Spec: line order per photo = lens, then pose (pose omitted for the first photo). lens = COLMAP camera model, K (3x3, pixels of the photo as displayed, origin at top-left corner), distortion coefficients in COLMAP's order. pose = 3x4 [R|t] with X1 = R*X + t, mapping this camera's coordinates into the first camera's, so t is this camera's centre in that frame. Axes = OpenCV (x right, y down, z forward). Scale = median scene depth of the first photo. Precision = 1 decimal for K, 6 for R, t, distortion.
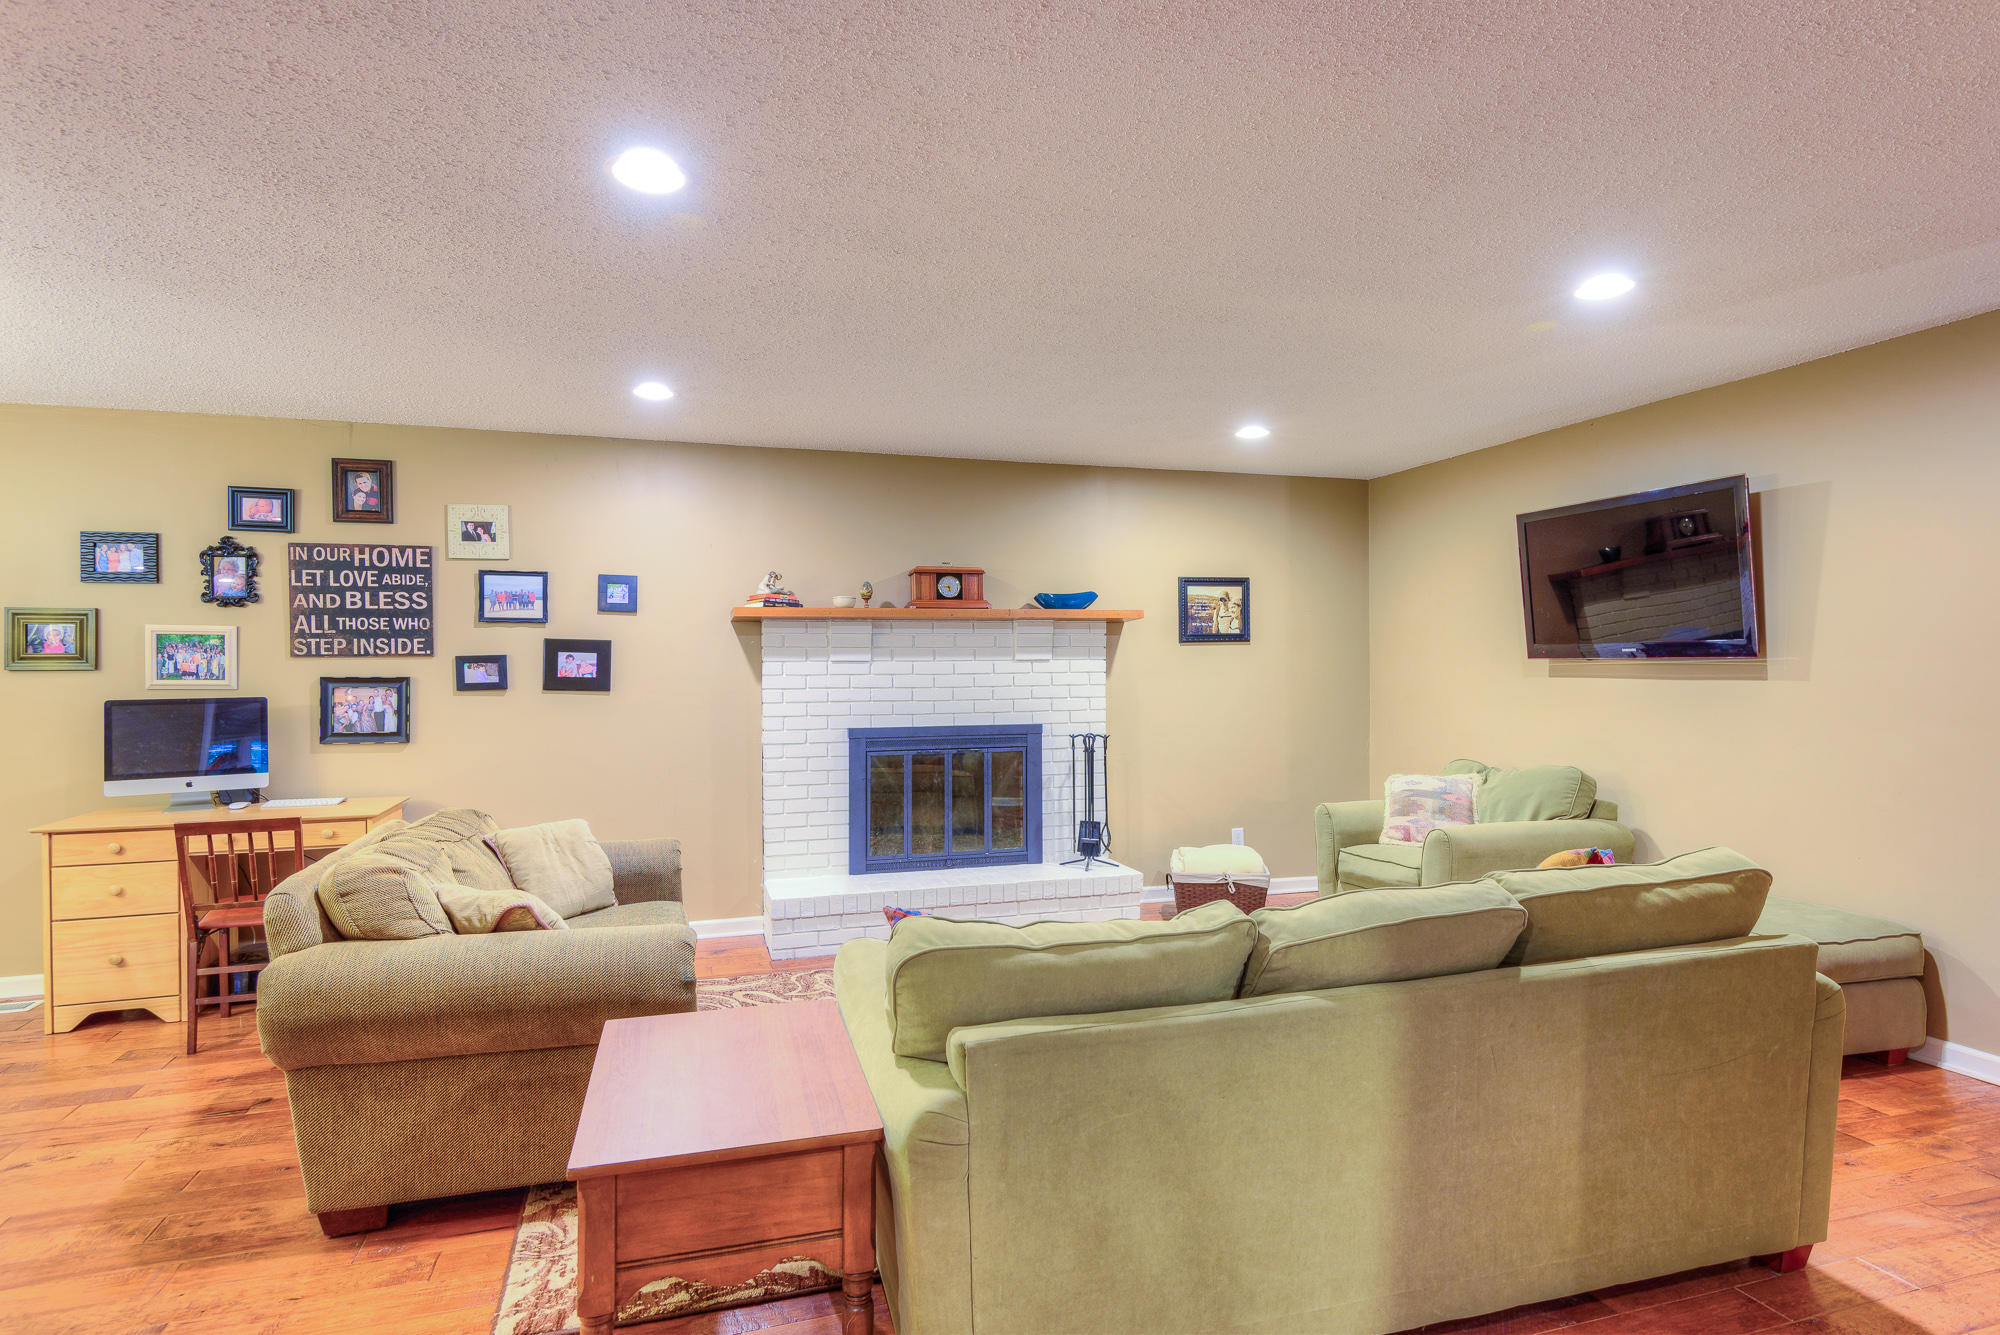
lens RADIAL K [[1061.0, 0, 1001.1], [0, 1061.0, 668.4], [0, 0, 1]] dist [0.022281, -0.012386]
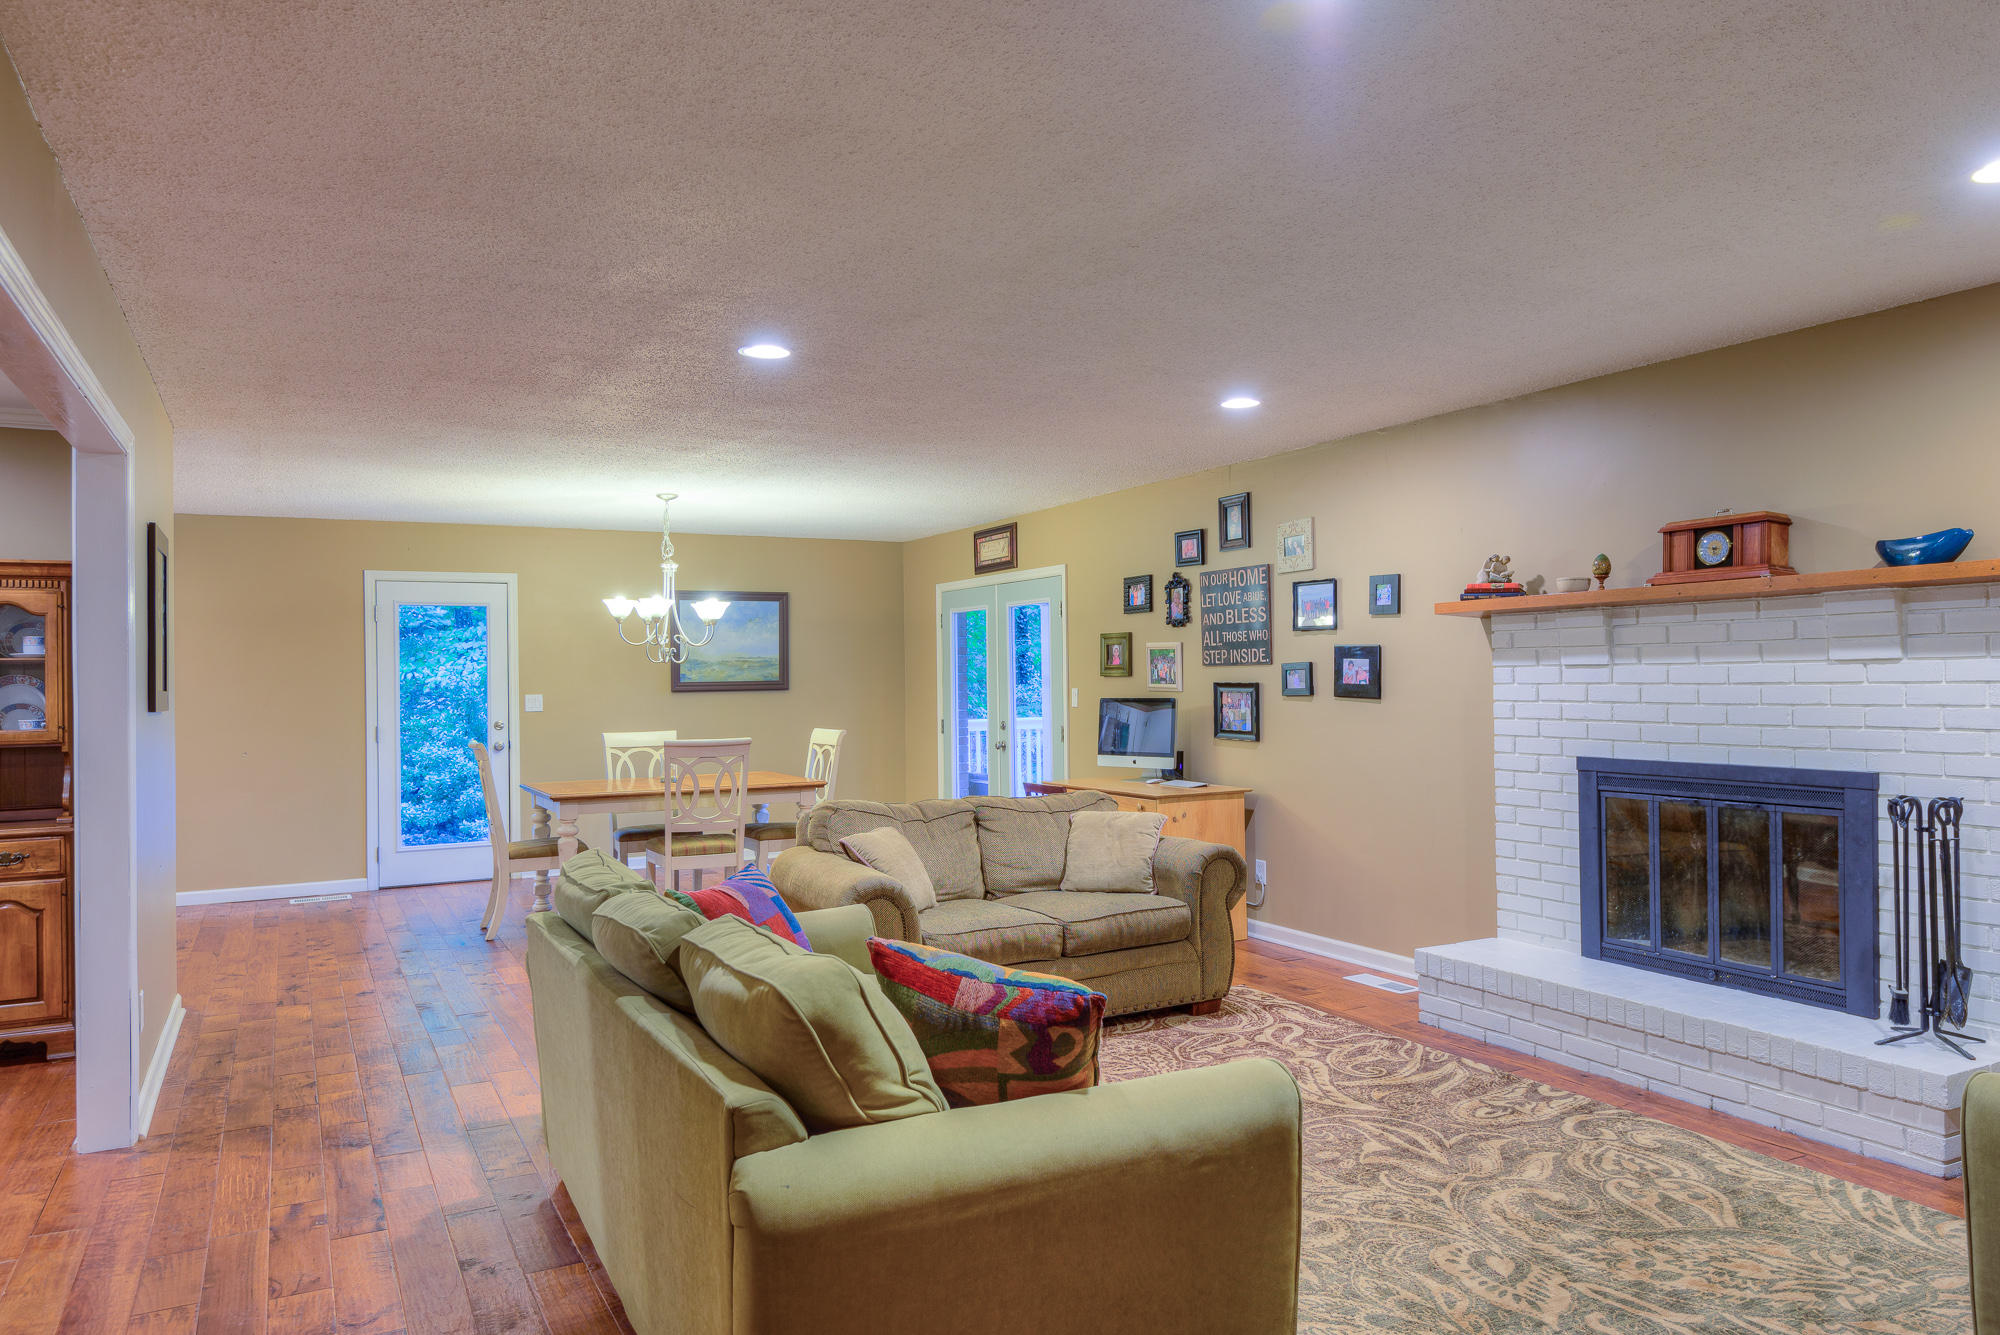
lens RADIAL K [[1334.7, 0, 1009.5], [0, 1334.7, 666.9], [0, 0, 1]] dist [0.041277, -0.002782]
pose [[0.188073, -0.004831, -0.982143, 0.777487], [0.007611, 0.999965, -0.003461, -0.005845], [0.982126, -0.006825, 0.188103, 0.485670]]
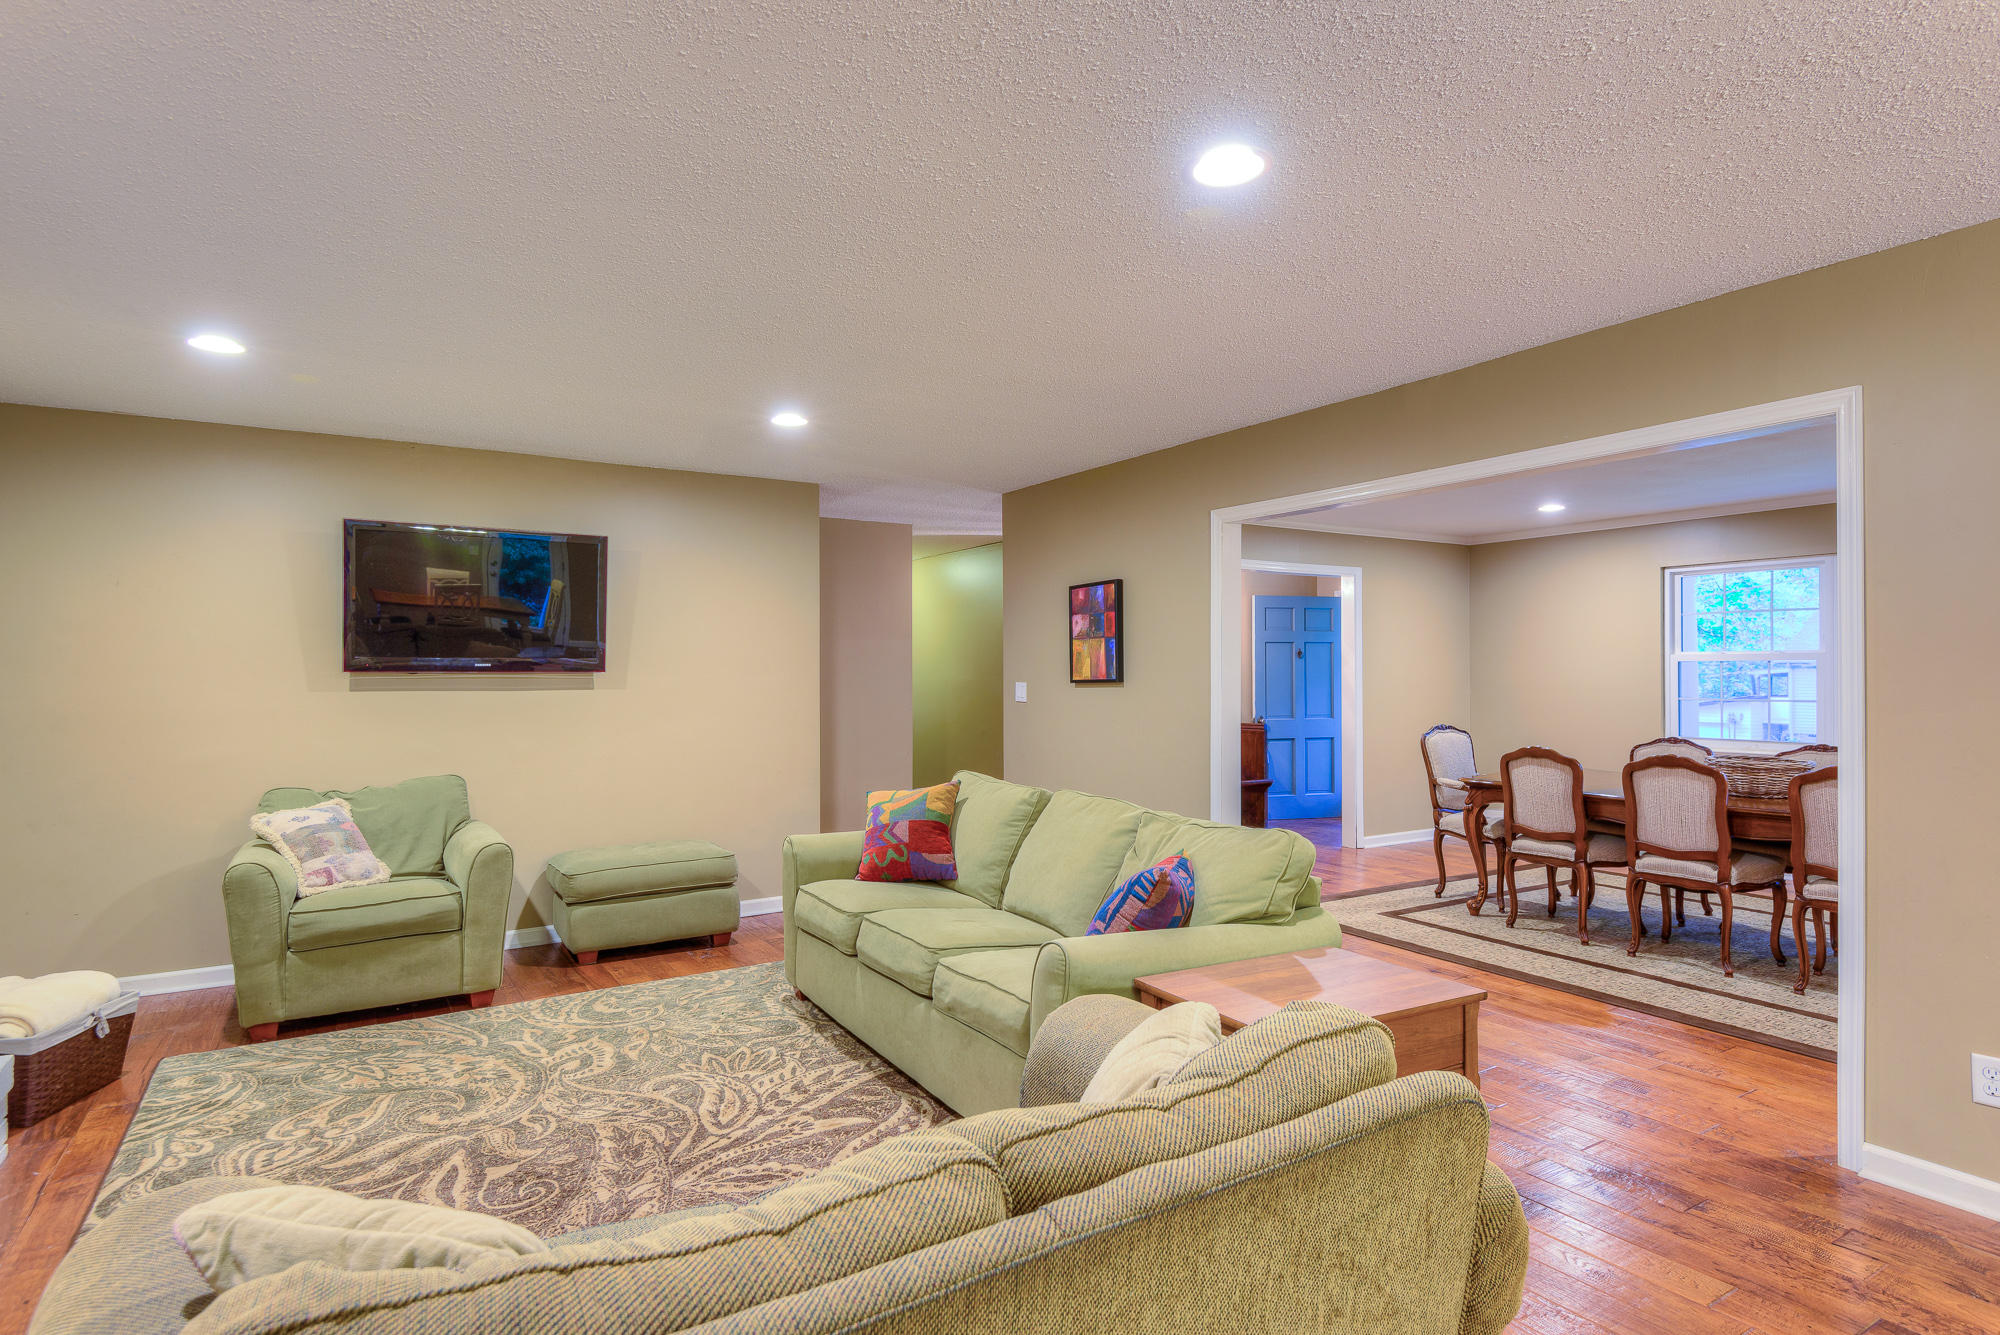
lens RADIAL K [[1061.0, 0, 1010.6], [0, 1061.0, 669.3], [0, 0, 1]] dist [0.022281, -0.012386]
pose [[-0.254795, 0.012149, 0.966919, -0.603774], [0.007555, 0.999916, -0.010573, 0.003301], [-0.966966, 0.004611, -0.254865, 0.716626]]
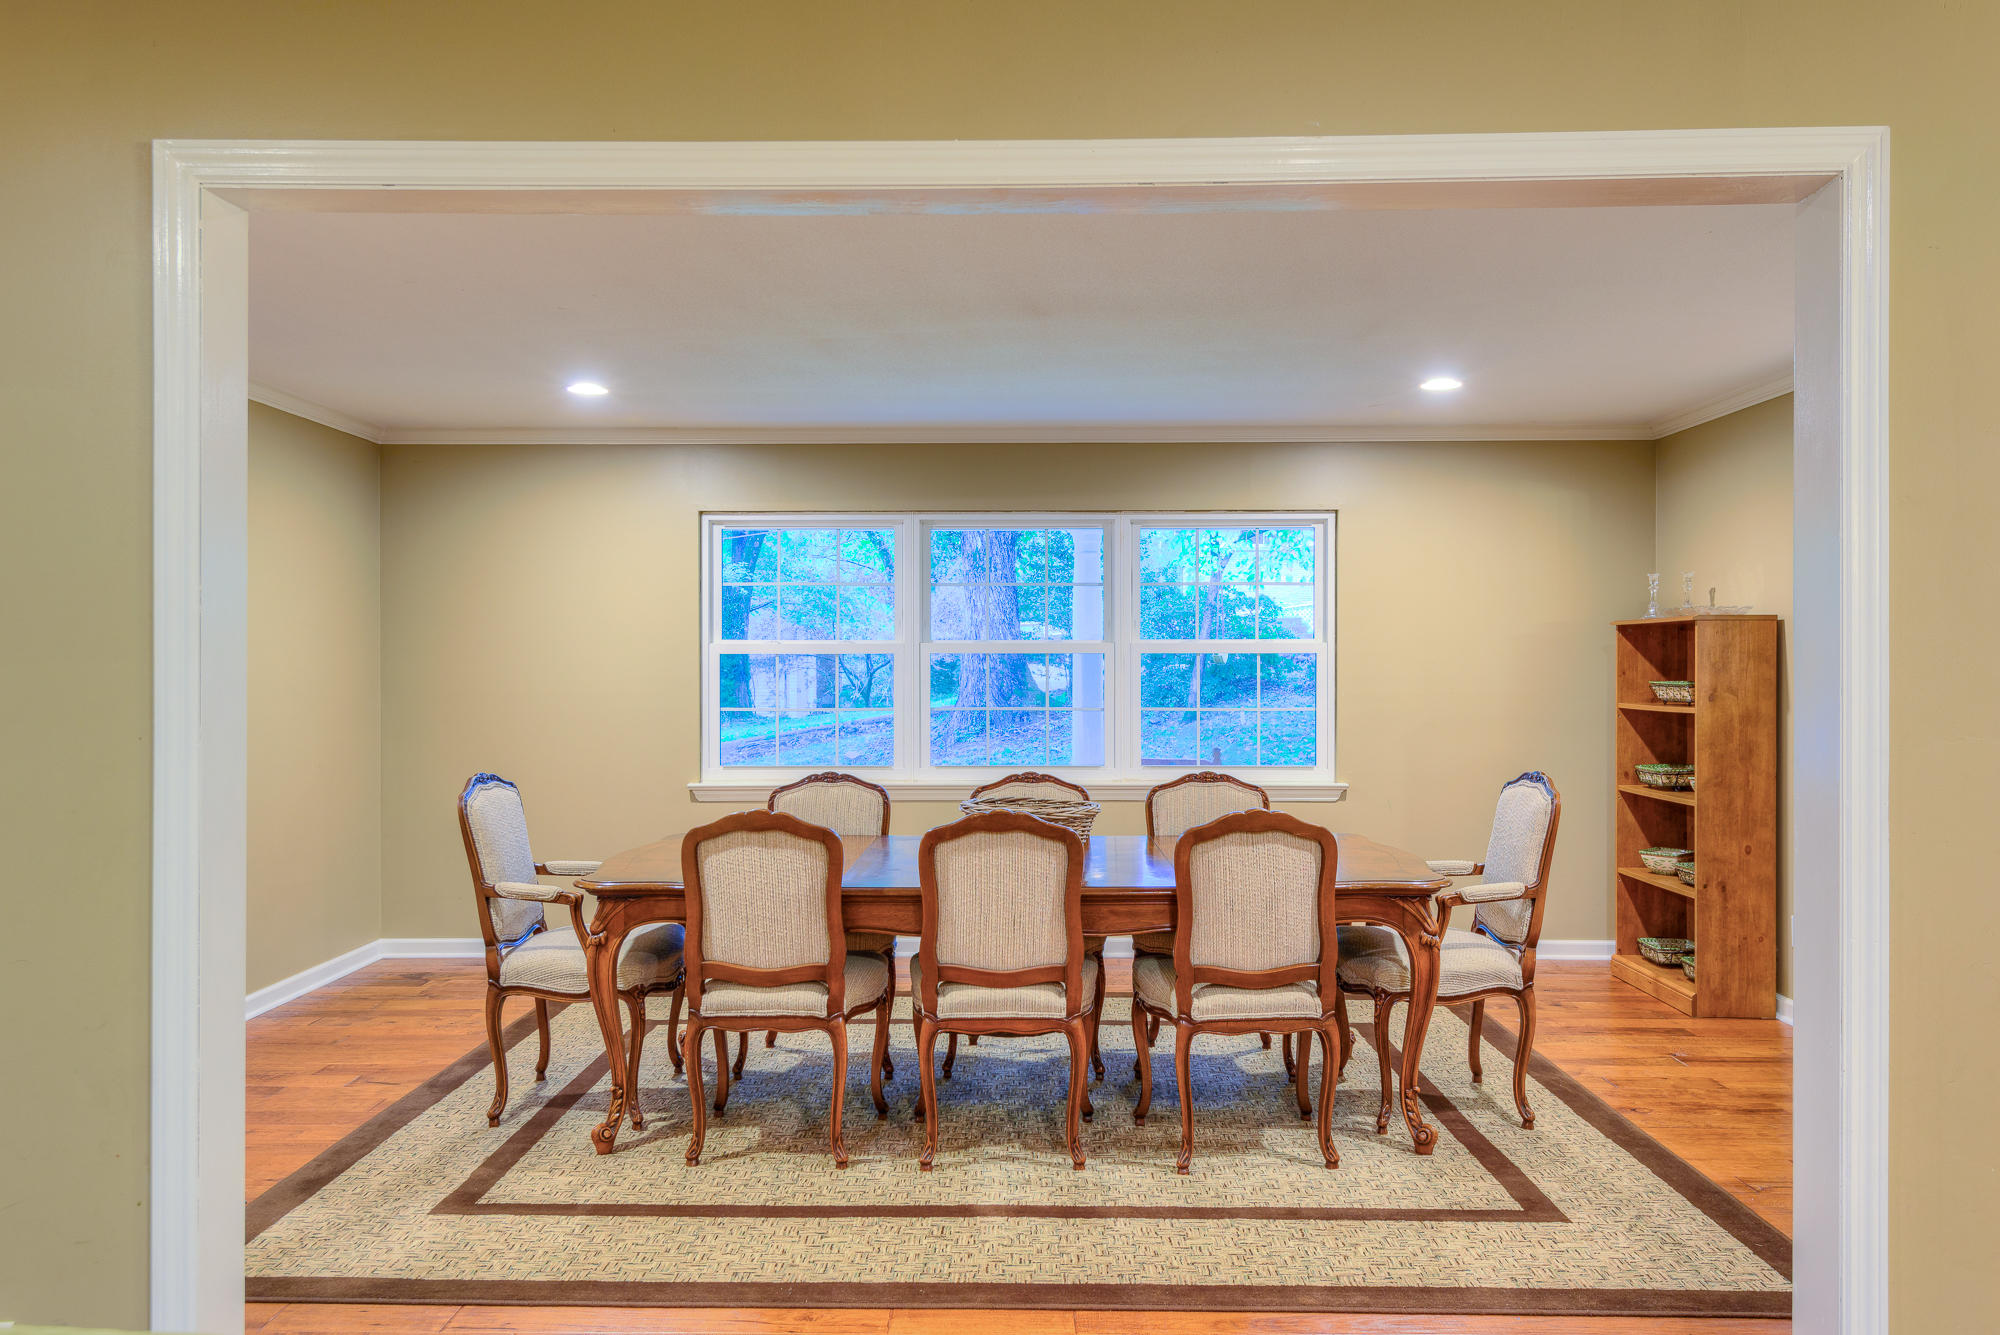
lens RADIAL K [[1396.6, 0, 997.8], [0, 1396.6, 665.8], [0, 0, 1]] dist [0.041543, -0.002305]
pose [[-0.946937, 0.011363, 0.321218, -0.041193], [0.012103, 0.999927, 0.000308, -0.001776], [-0.321191, 0.004180, -0.947005, 0.590319]]
